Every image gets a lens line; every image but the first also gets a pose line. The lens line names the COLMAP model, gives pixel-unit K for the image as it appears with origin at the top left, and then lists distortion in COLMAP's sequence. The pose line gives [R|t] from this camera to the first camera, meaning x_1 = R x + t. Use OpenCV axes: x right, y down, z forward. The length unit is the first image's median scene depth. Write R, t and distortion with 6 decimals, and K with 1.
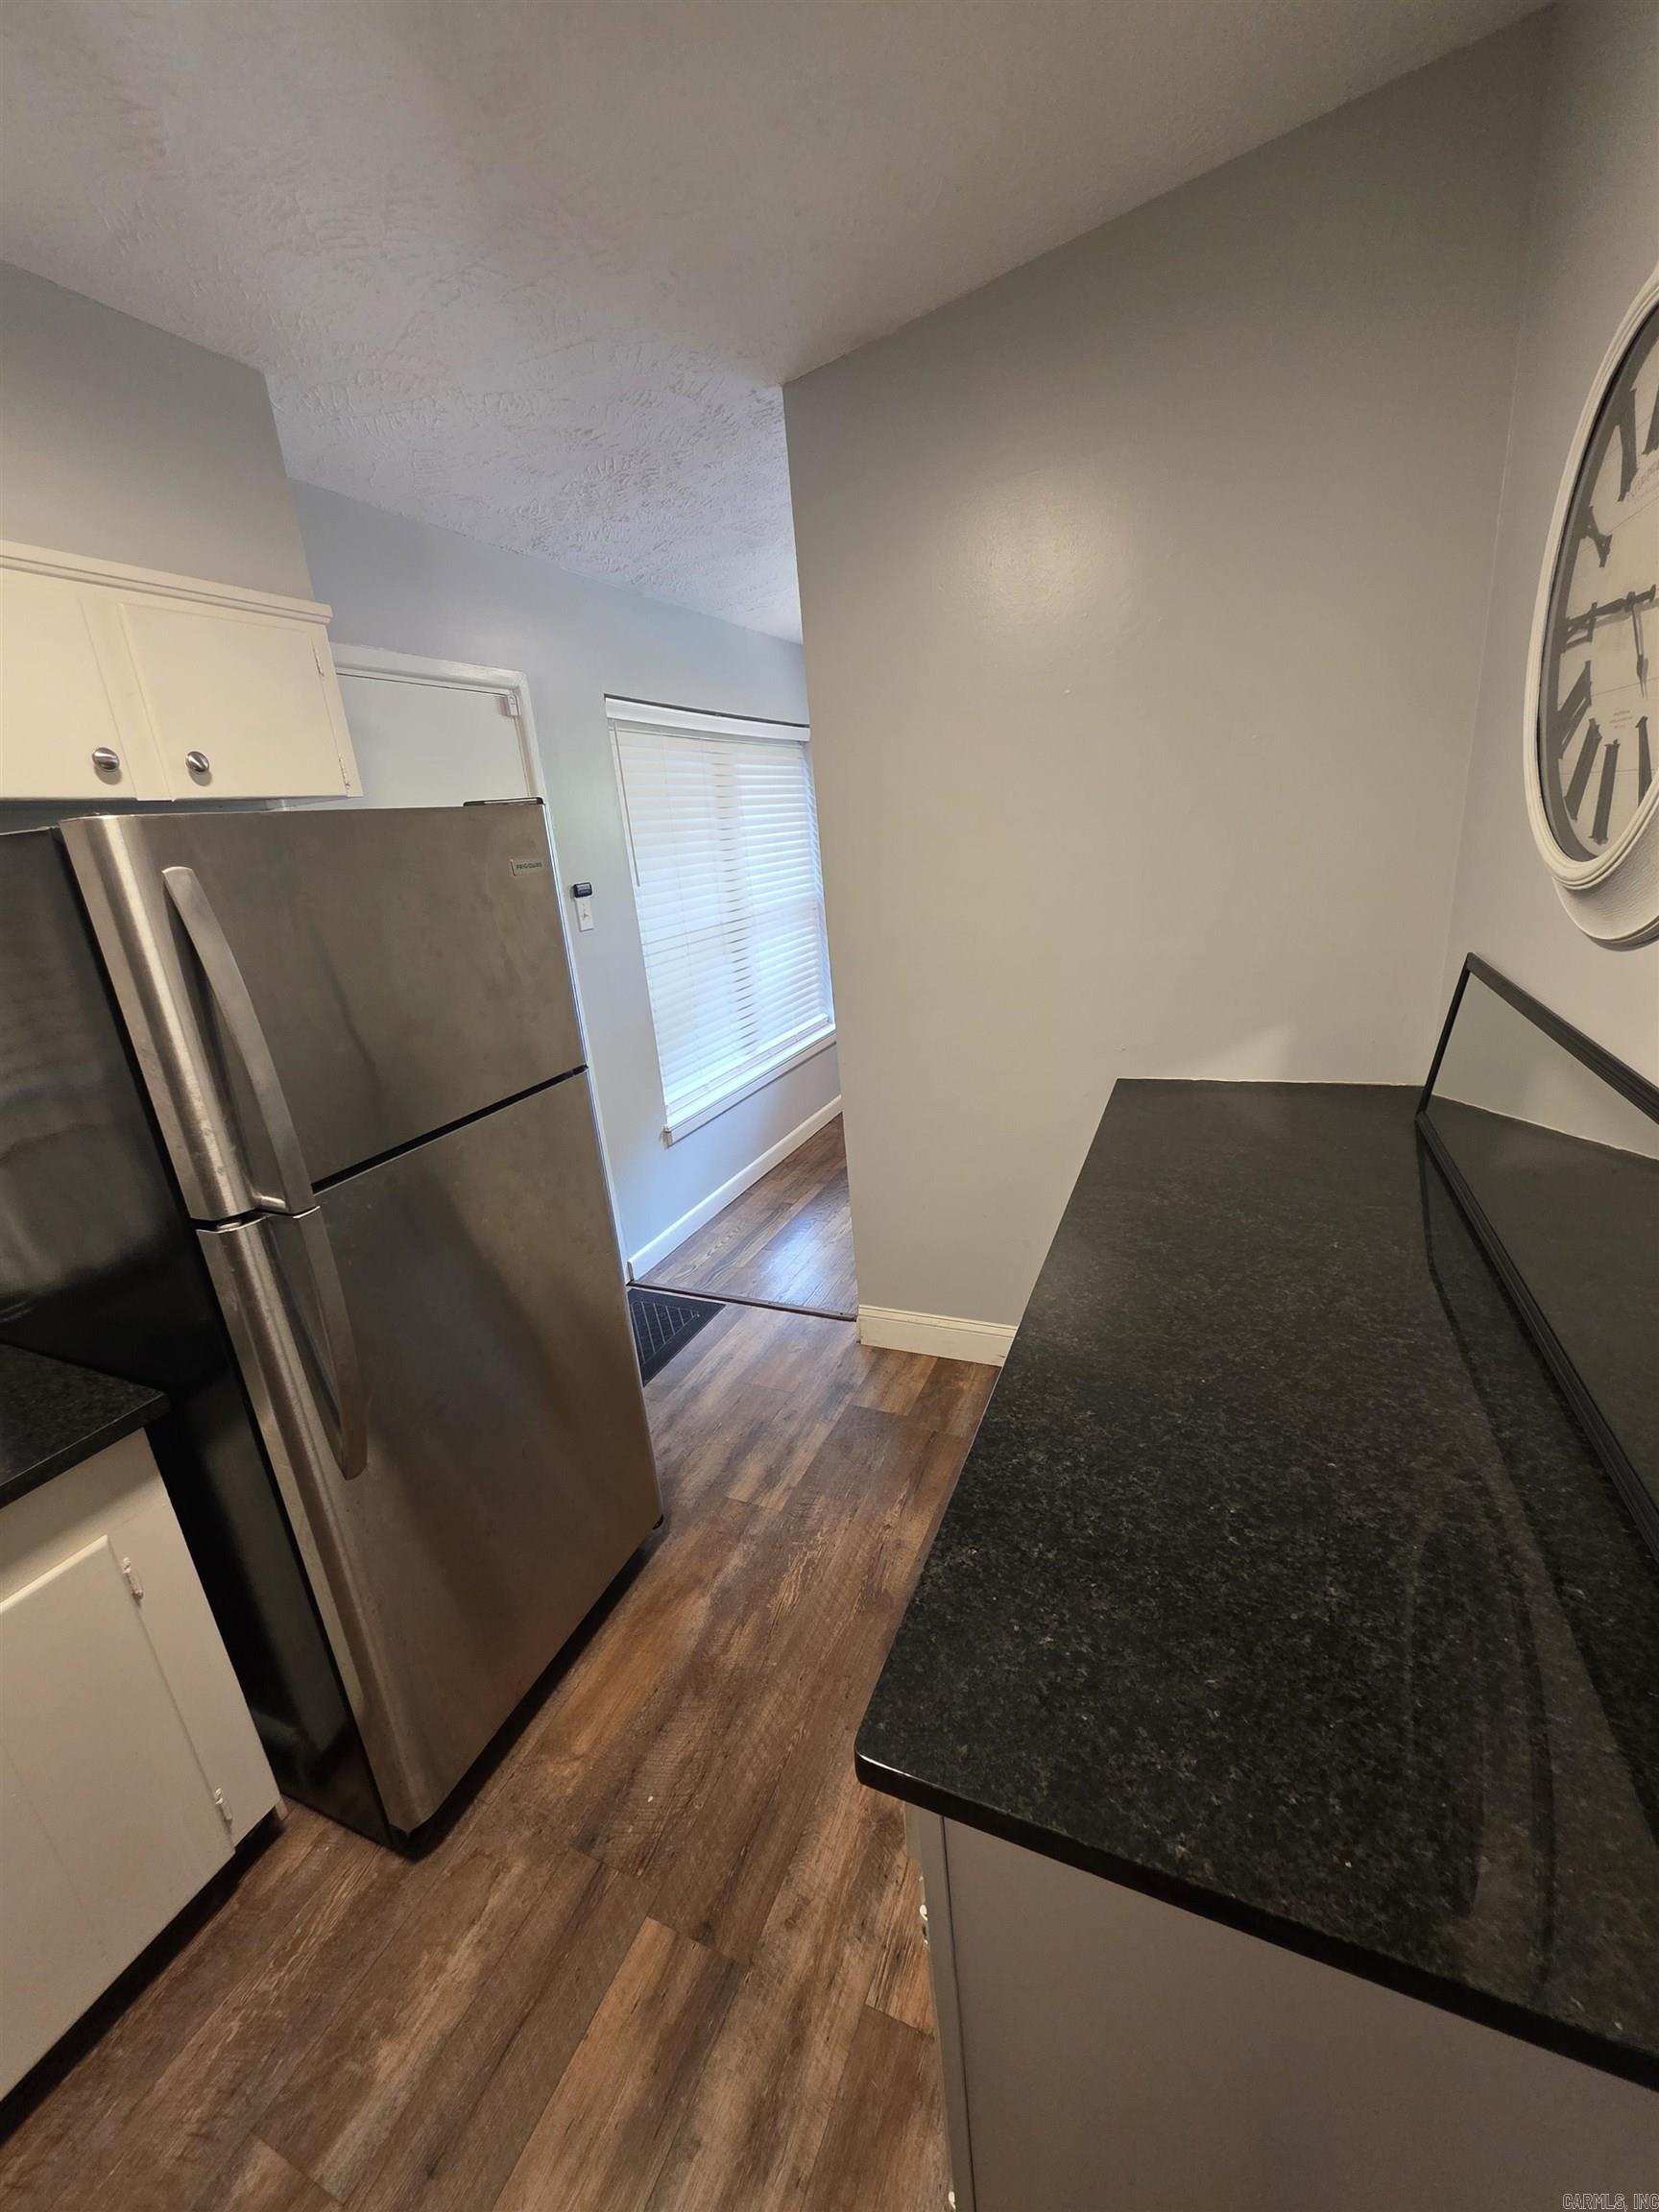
lens RADIAL K [[883.6, 0, 827.4], [0, 883.6, 1100.5], [0, 0, 1]] dist [0.000121, 0.000220]
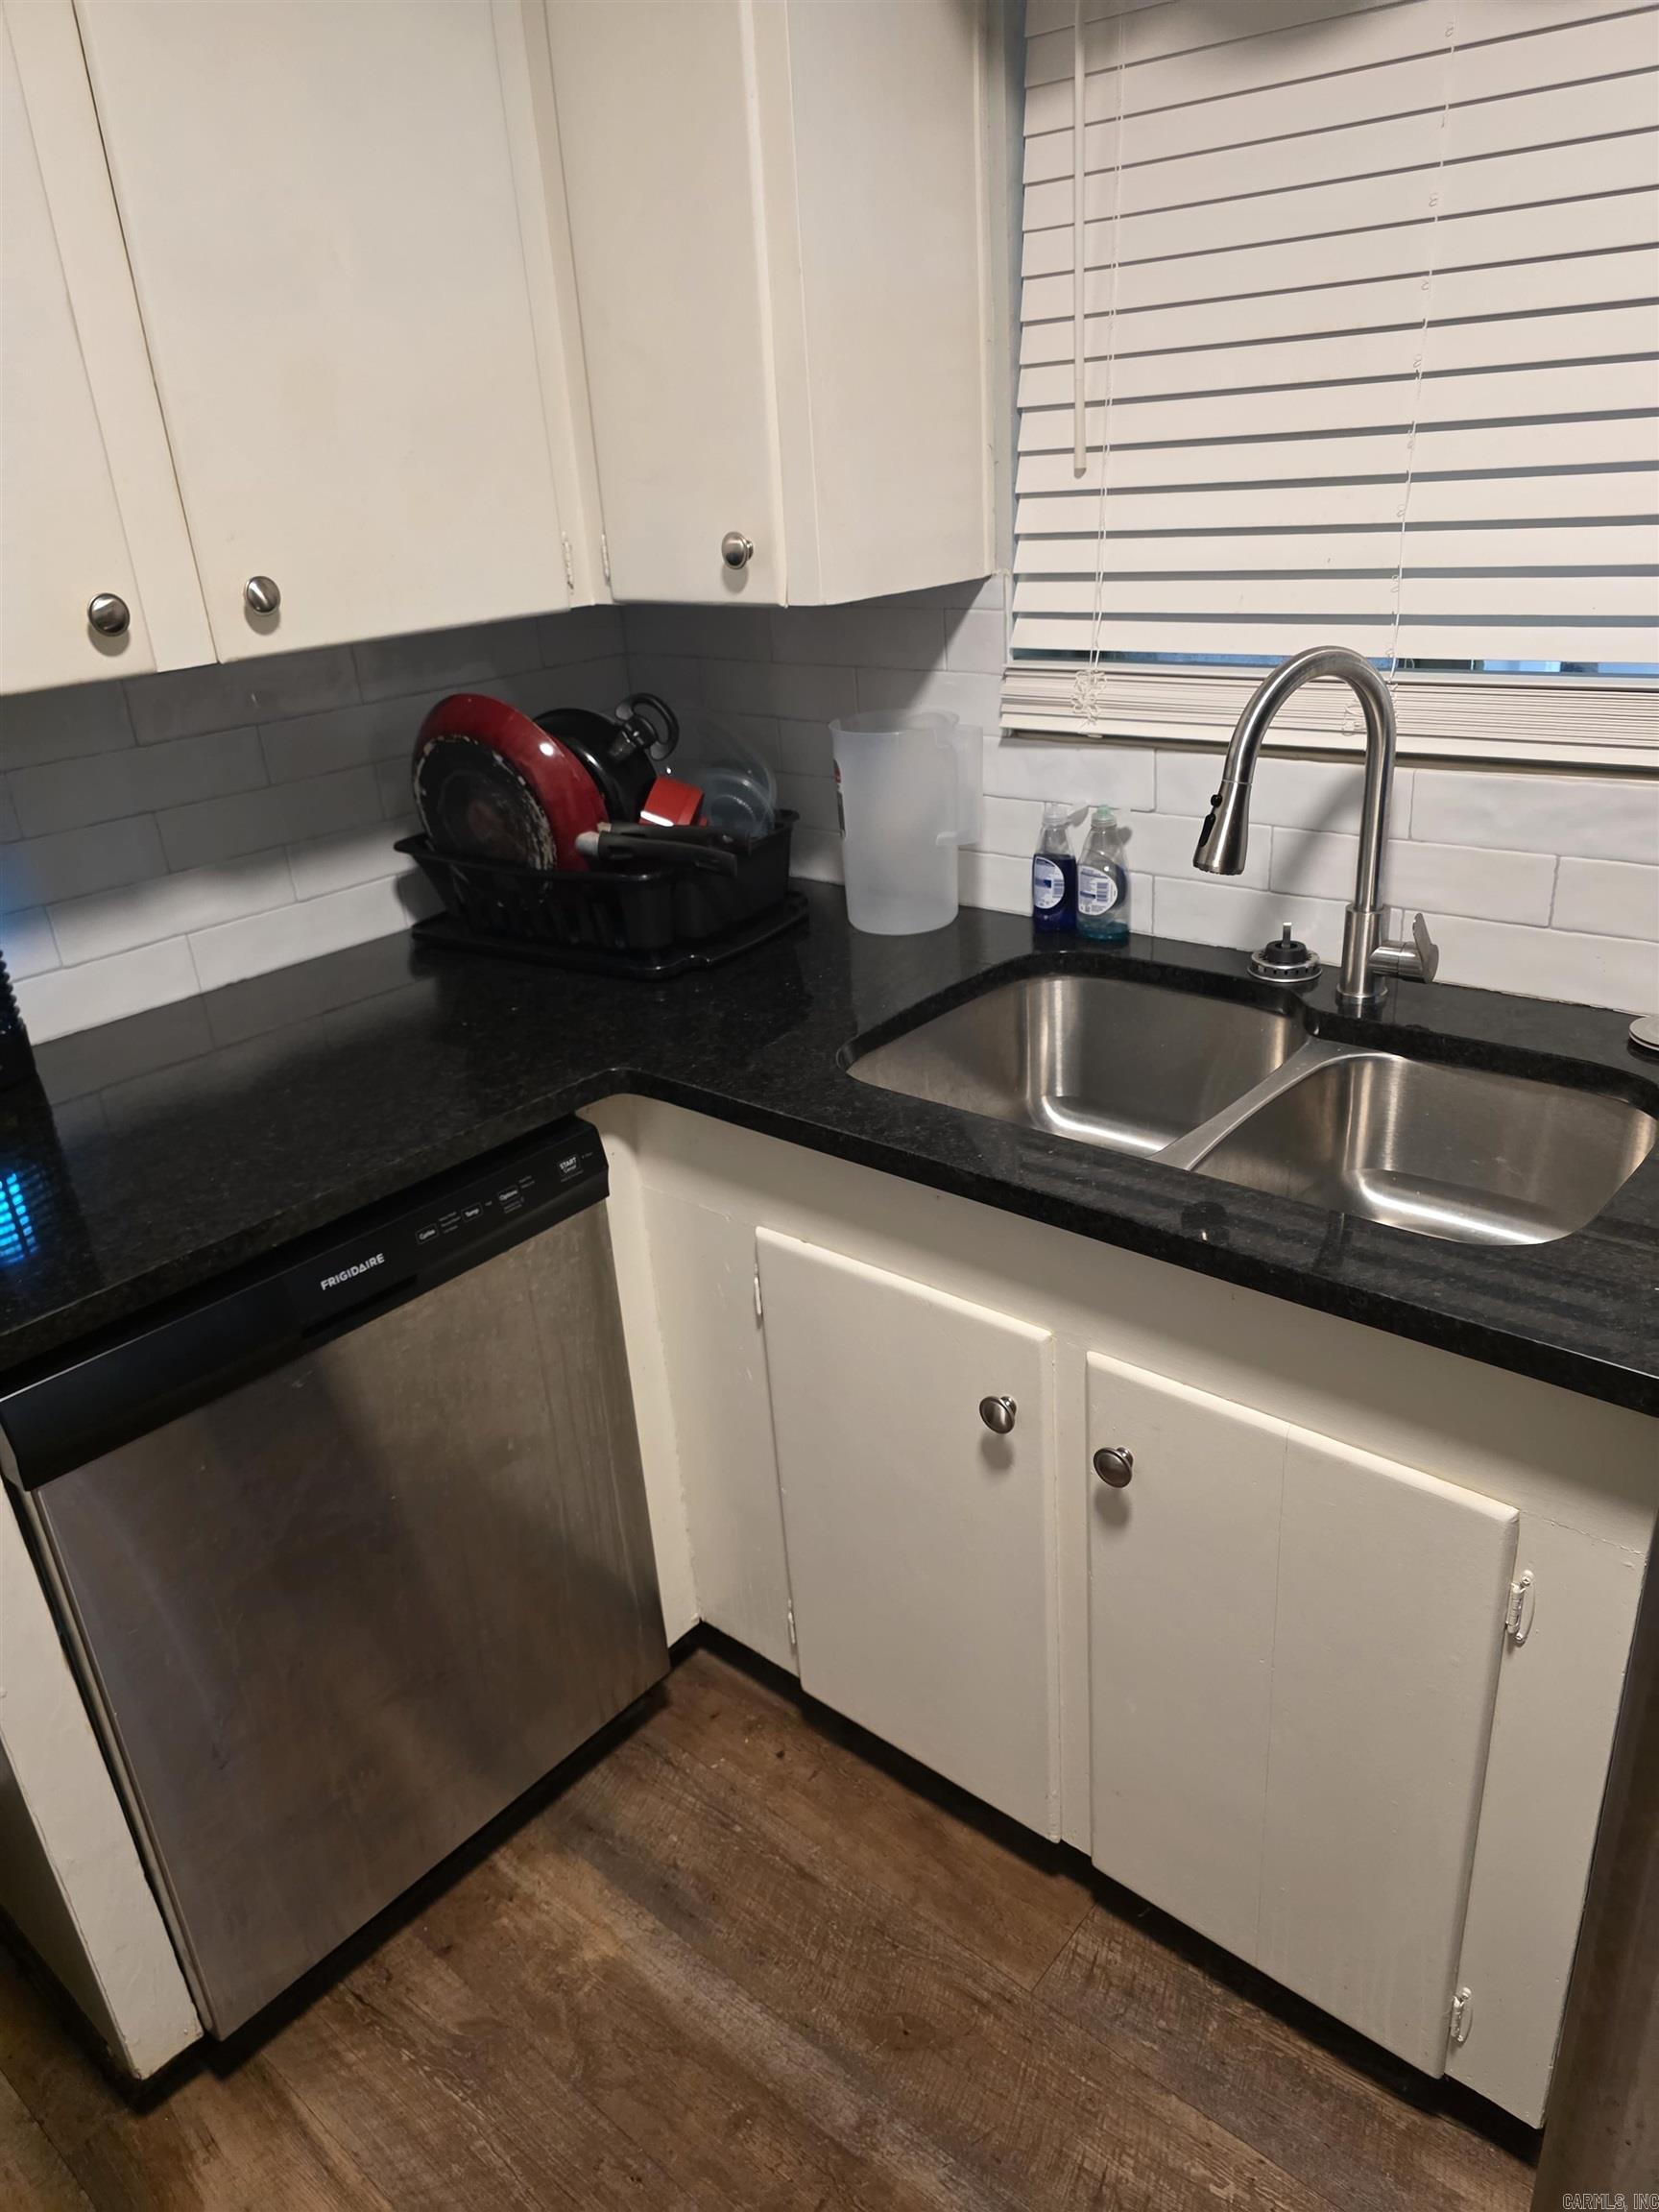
lens RADIAL K [[1501.7, 0, 840.8], [0, 1501.7, 1105.4], [0, 0, 1]] dist [0.040231, -0.029108]
pose [[-0.267162, 0.484579, -0.832951, -0.080614], [-0.209370, 0.814533, 0.541017, -0.112160], [0.940632, 0.318934, -0.116156, 0.686375]]
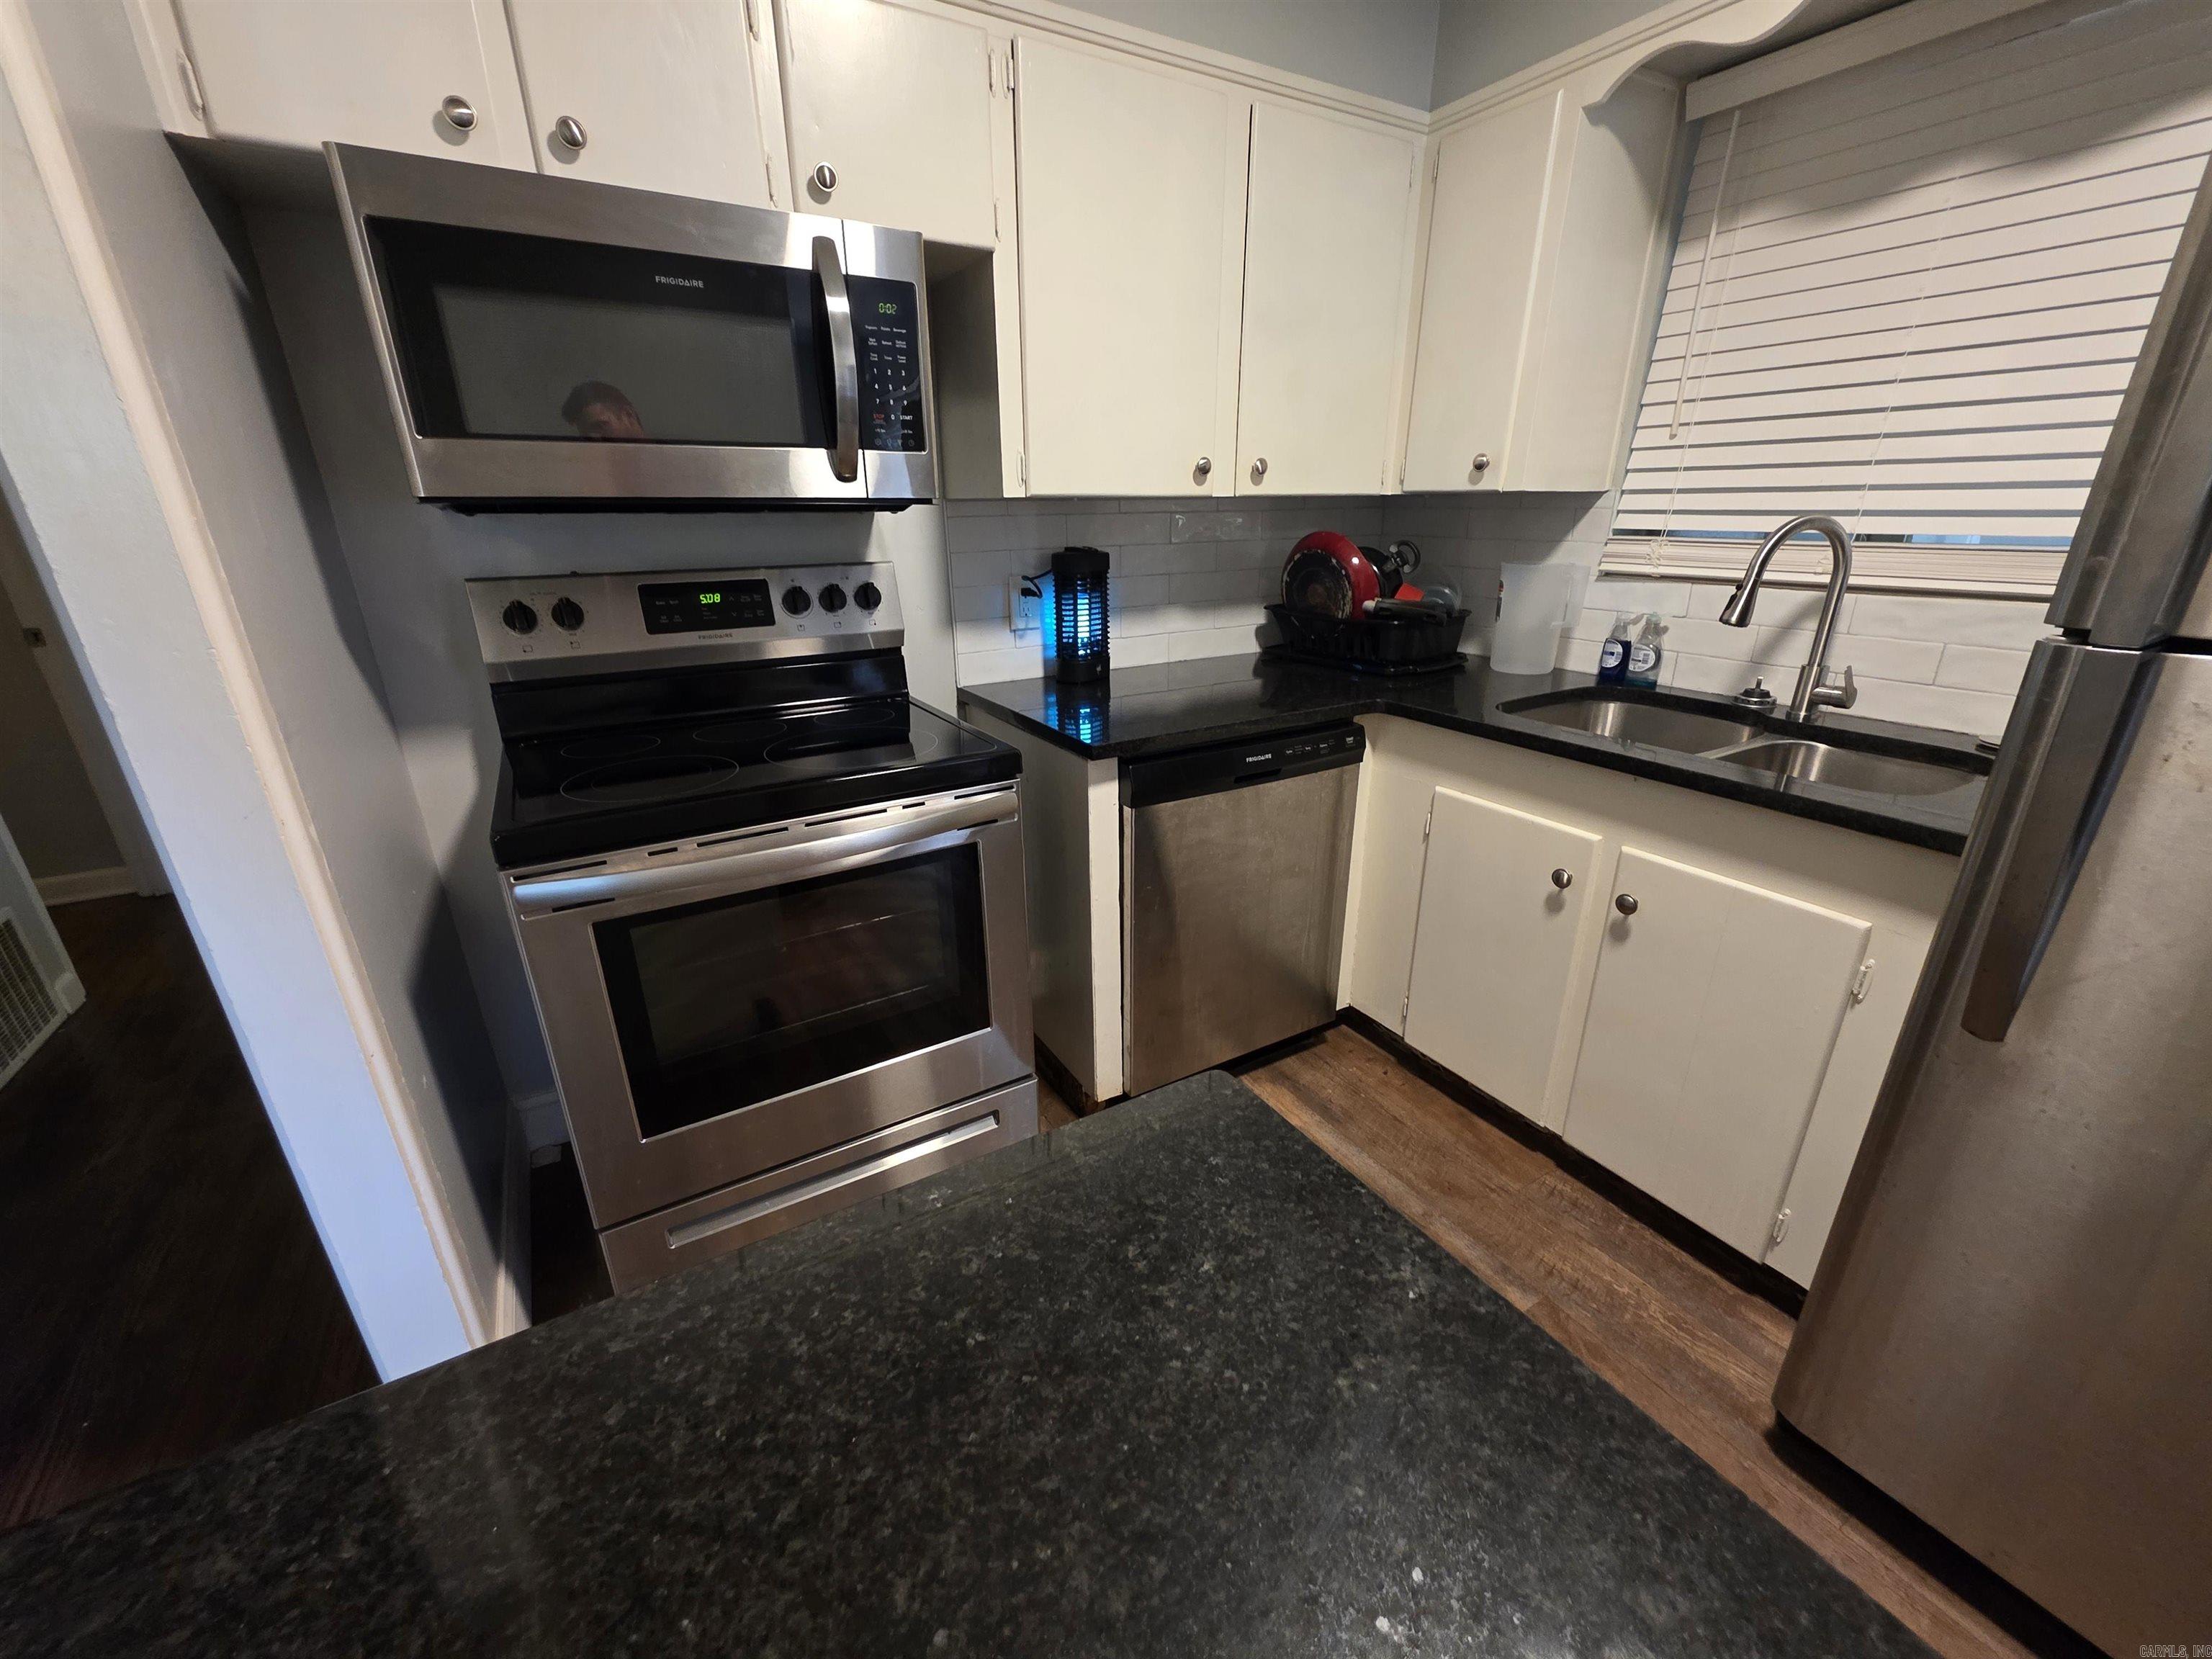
lens RADIAL K [[883.6, 0, 1106.6], [0, 883.6, 832.0], [0, 0, 1]] dist [0.000121, 0.000220]
pose [[-0.572943, 0.376208, -0.728151, 0.419679], [-0.191909, 0.802149, 0.565444, -0.003088], [0.796811, 0.463706, -0.387388, 0.676336]]
